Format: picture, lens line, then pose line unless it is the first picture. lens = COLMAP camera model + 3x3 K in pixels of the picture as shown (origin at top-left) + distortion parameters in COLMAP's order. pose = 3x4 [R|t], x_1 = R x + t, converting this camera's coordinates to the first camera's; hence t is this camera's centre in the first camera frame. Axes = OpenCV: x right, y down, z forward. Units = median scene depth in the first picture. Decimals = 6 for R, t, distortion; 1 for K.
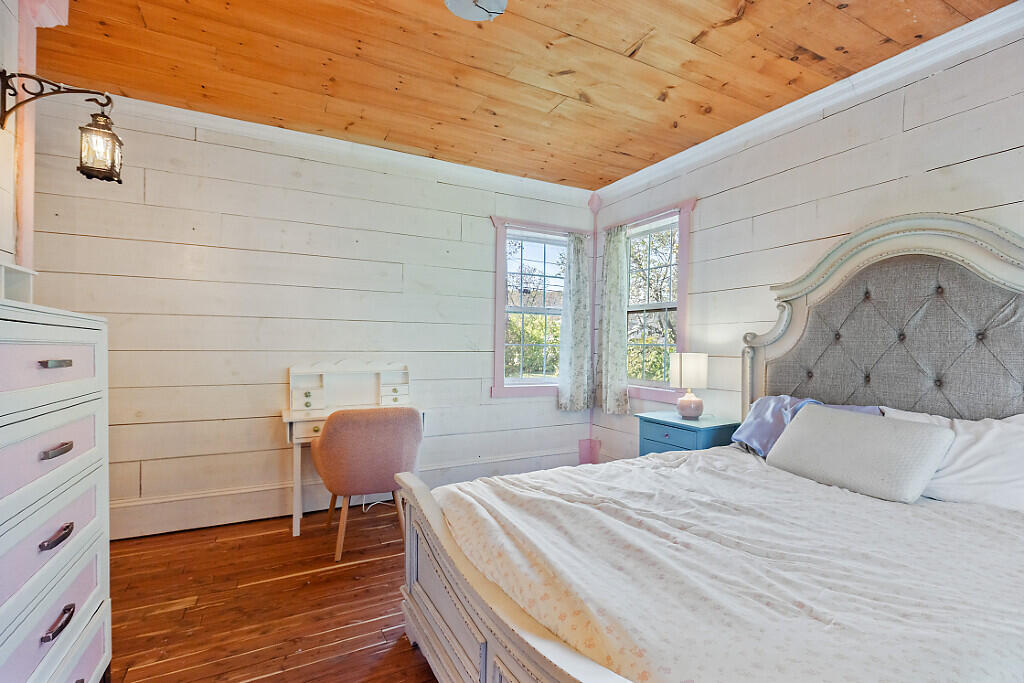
lens RADIAL K [[464.7, 0, 510.9], [0, 464.7, 345.3], [0, 0, 1]] dist [-0.001828, -0.000313]
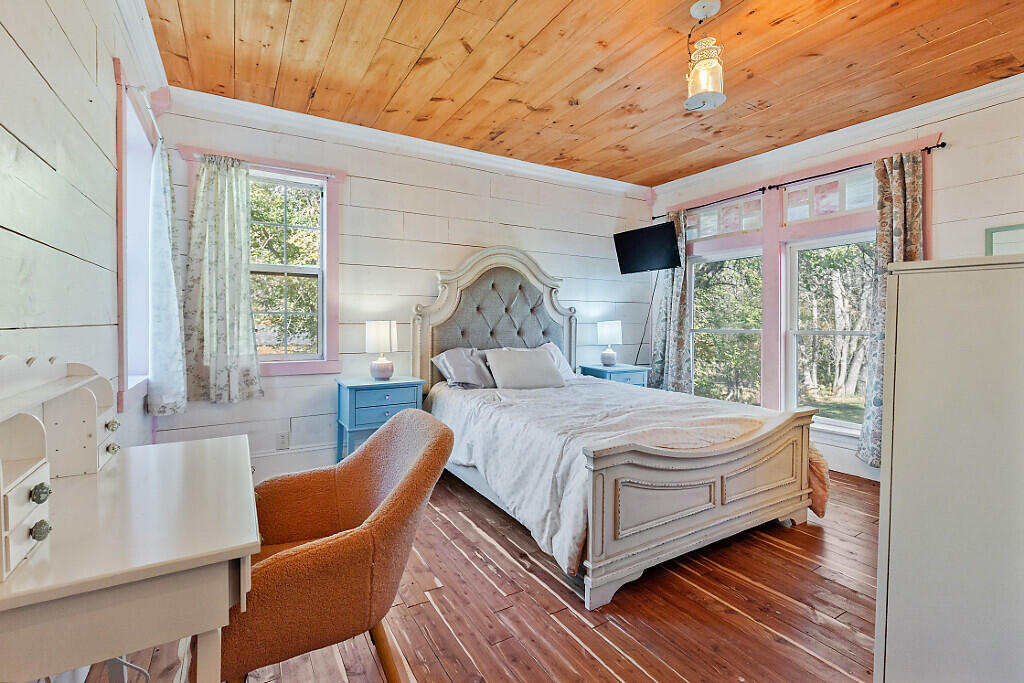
lens RADIAL K [[464.7, 0, 506.4], [0, 464.7, 322.2], [0, 0, 1]] dist [-0.001828, -0.000313]
pose [[-0.041918, -0.006368, 0.999101, -0.831403], [0.001676, 0.999978, 0.006444, 0.016021], [-0.999120, 0.001945, -0.041906, 0.864876]]
